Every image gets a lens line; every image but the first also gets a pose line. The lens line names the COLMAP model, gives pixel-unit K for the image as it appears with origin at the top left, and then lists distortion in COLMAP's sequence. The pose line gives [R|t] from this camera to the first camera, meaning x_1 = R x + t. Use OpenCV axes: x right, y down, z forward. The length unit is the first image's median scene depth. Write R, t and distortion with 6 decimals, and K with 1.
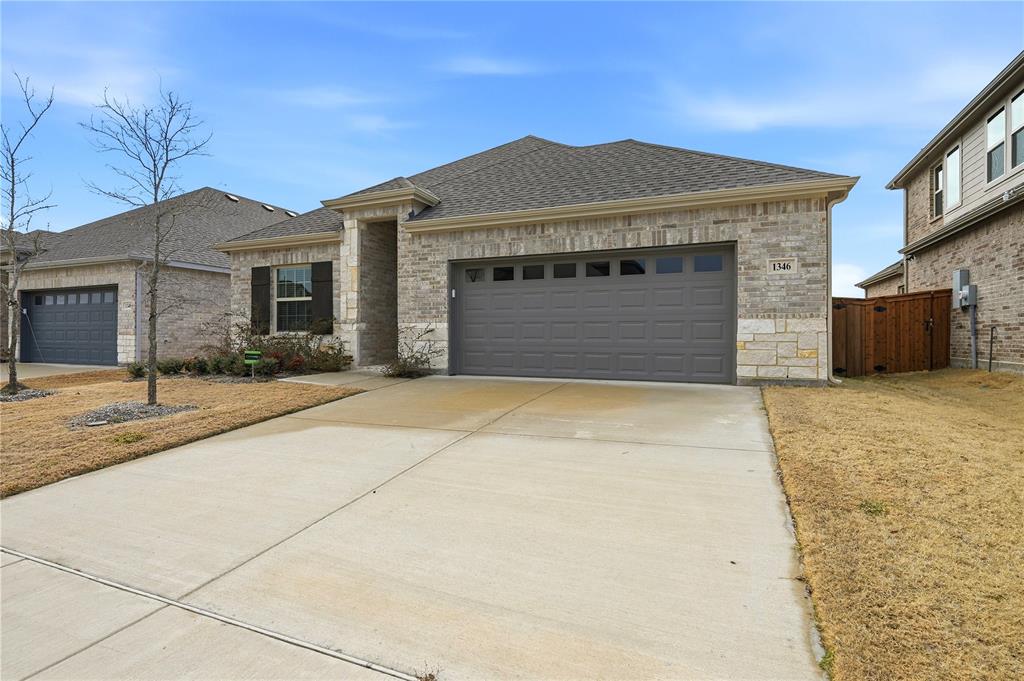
lens RADIAL K [[515.4, 0, 520.6], [0, 515.4, 337.8], [0, 0, 1]] dist [0.000699, -0.000024]
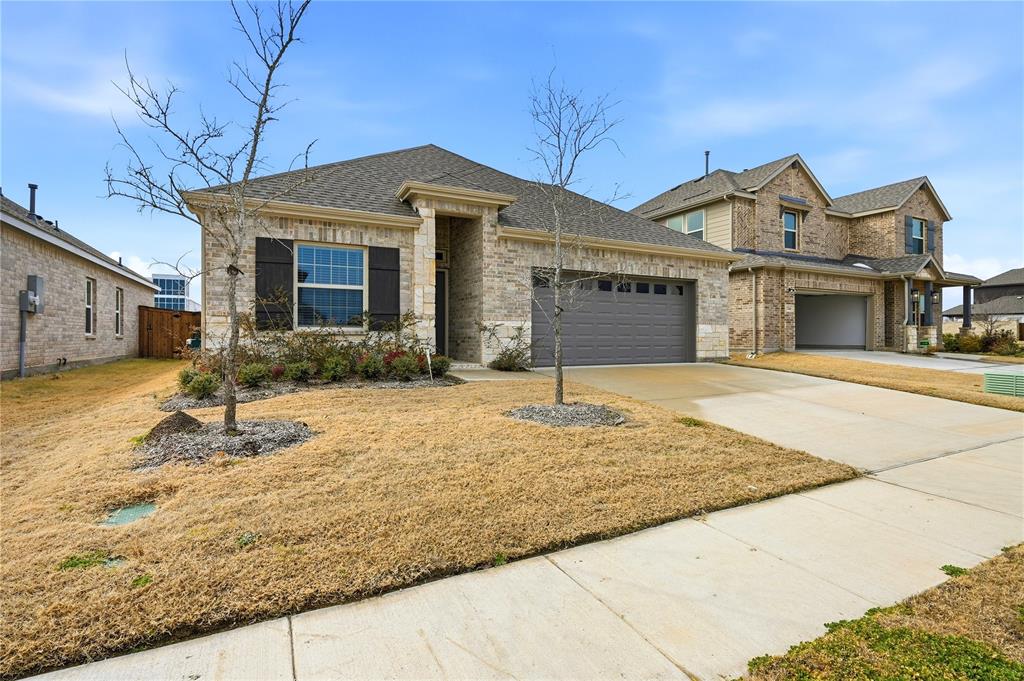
lens RADIAL K [[458.7, 0, 513.6], [0, 458.7, 336.2], [0, 0, 1]] dist [0.001217, -0.000019]
pose [[0.648370, 0.002644, 0.761320, -0.908314], [0.002004, 0.999985, -0.005180, 0.007825], [-0.761322, 0.004884, 0.648355, 0.363046]]
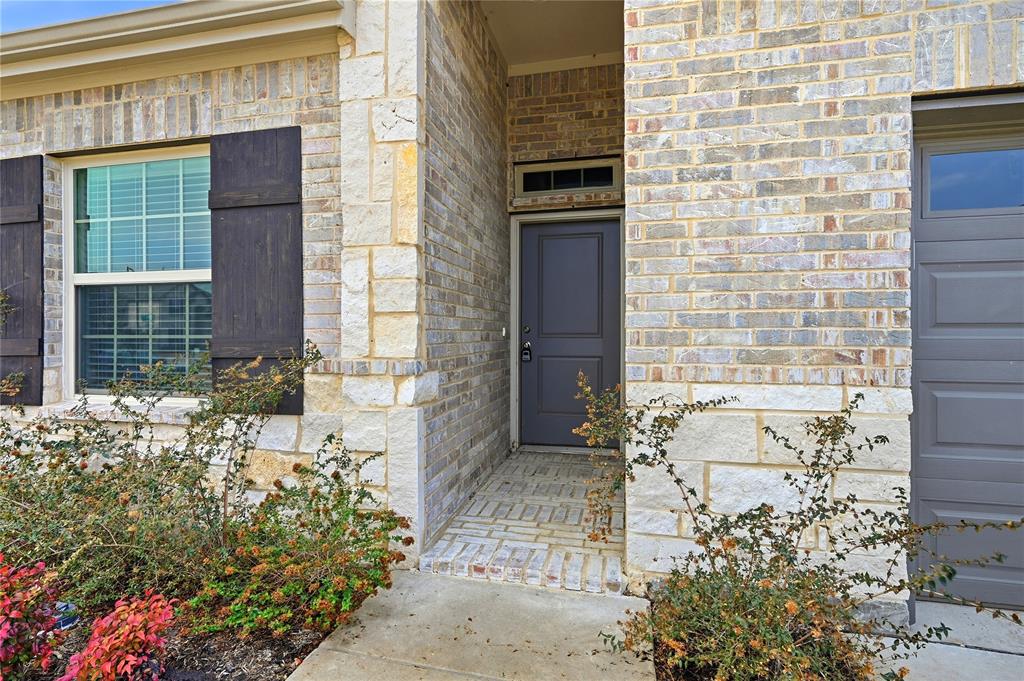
lens RADIAL K [[458.7, 0, 513.6], [0, 458.7, 336.2], [0, 0, 1]] dist [0.001217, -0.000019]
pose [[0.981433, -0.001421, 0.191799, -0.330440], [0.000955, 0.999996, 0.002521, -0.049933], [-0.191802, -0.002291, 0.981431, 0.818730]]
